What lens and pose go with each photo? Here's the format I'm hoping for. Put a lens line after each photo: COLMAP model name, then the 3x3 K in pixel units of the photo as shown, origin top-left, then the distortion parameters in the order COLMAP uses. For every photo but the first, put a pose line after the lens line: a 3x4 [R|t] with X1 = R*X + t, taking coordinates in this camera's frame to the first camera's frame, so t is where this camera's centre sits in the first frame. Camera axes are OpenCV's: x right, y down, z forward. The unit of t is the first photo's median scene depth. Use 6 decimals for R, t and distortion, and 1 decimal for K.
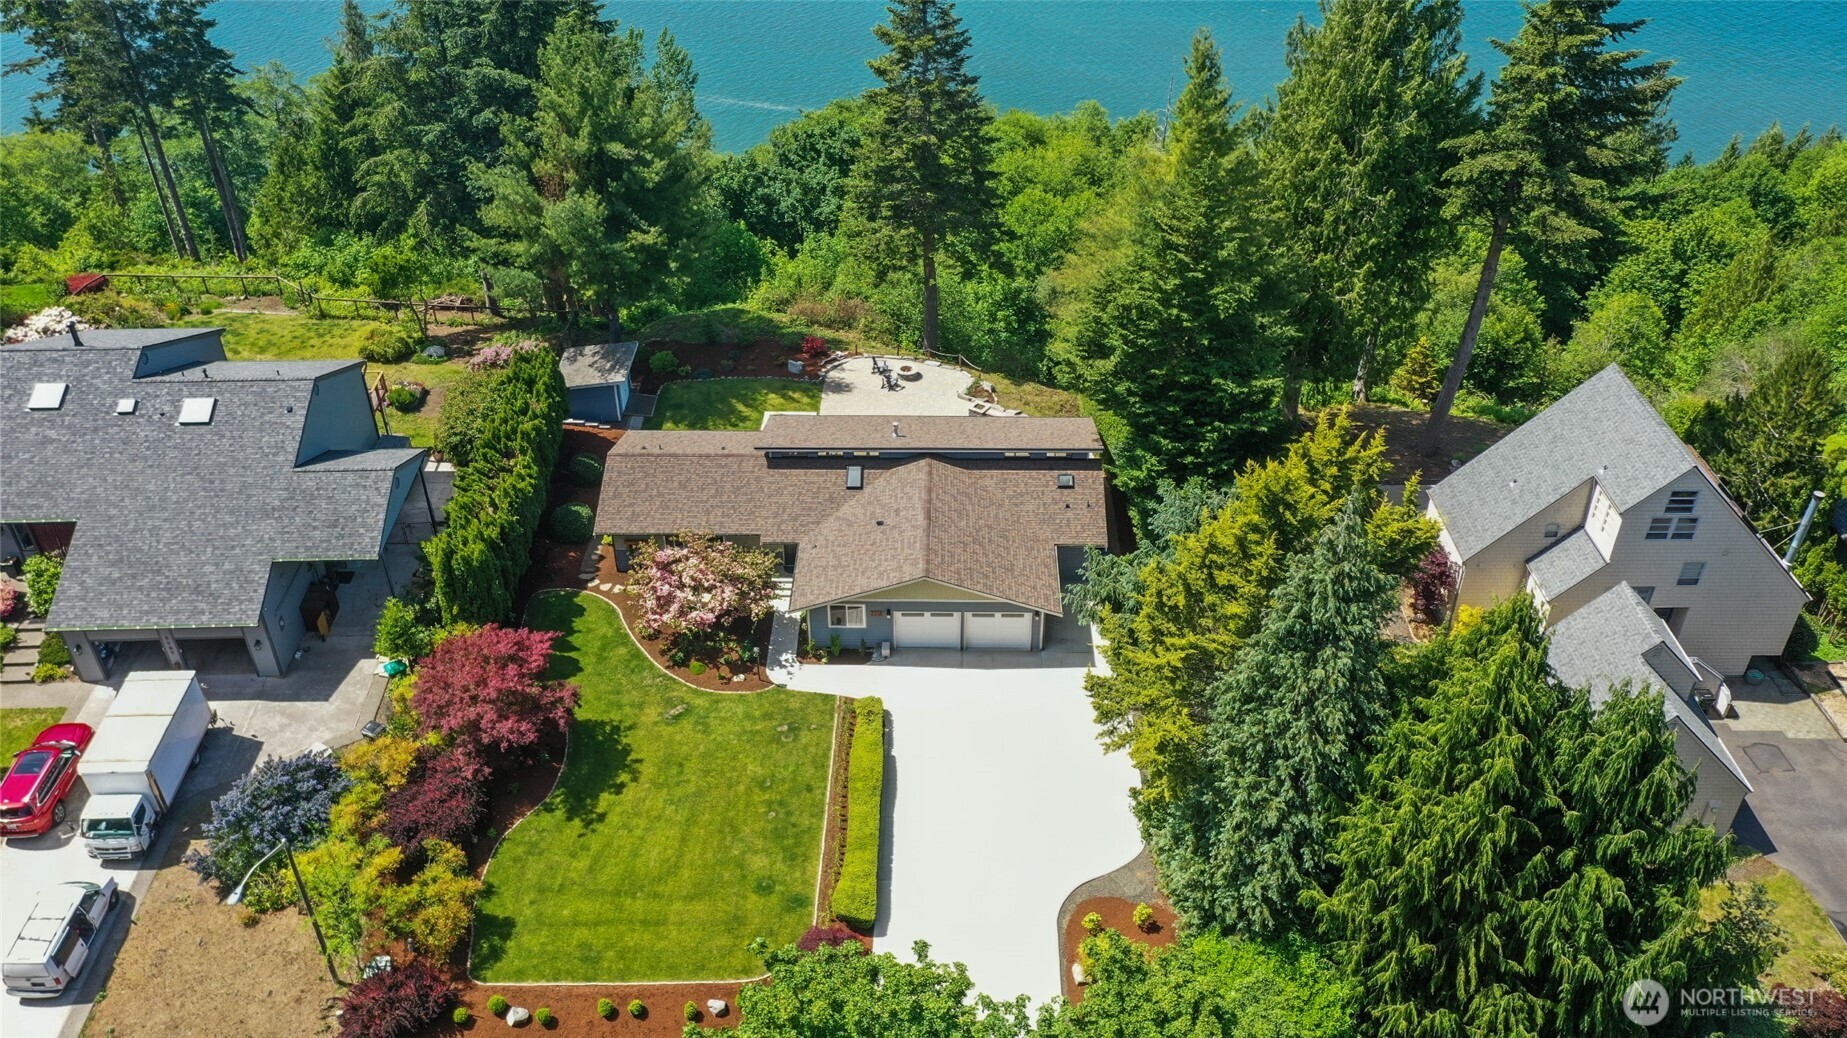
lens RADIAL K [[1479.4, 0, 923.5], [0, 1479.4, 519.0], [0, 0, 1]] dist [0.015505, 0.001687]
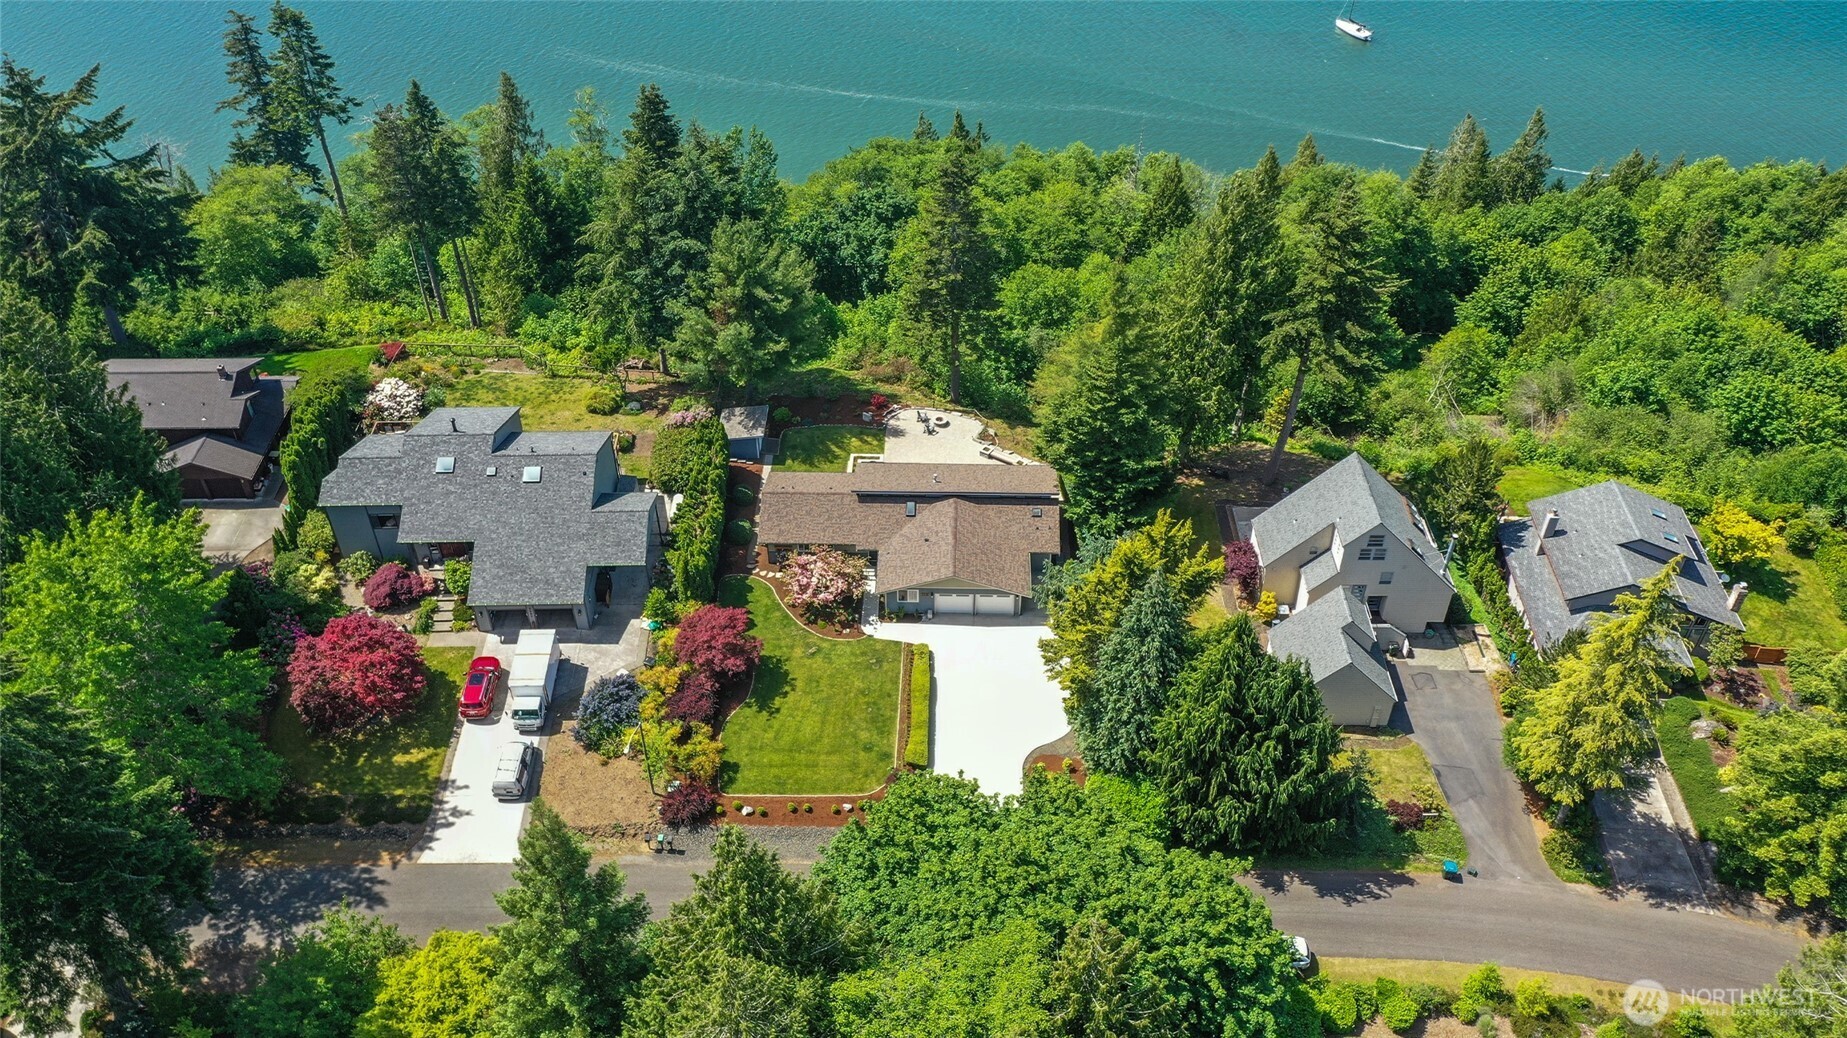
lens RADIAL K [[1479.4, 0, 923.5], [0, 1479.4, 519.0], [0, 0, 1]] dist [0.015505, 0.001687]
pose [[0.999940, 0.006434, -0.008834, -0.019173], [-0.005651, 0.996281, 0.085977, -0.178317], [0.009355, -0.085922, 0.996258, -0.742756]]
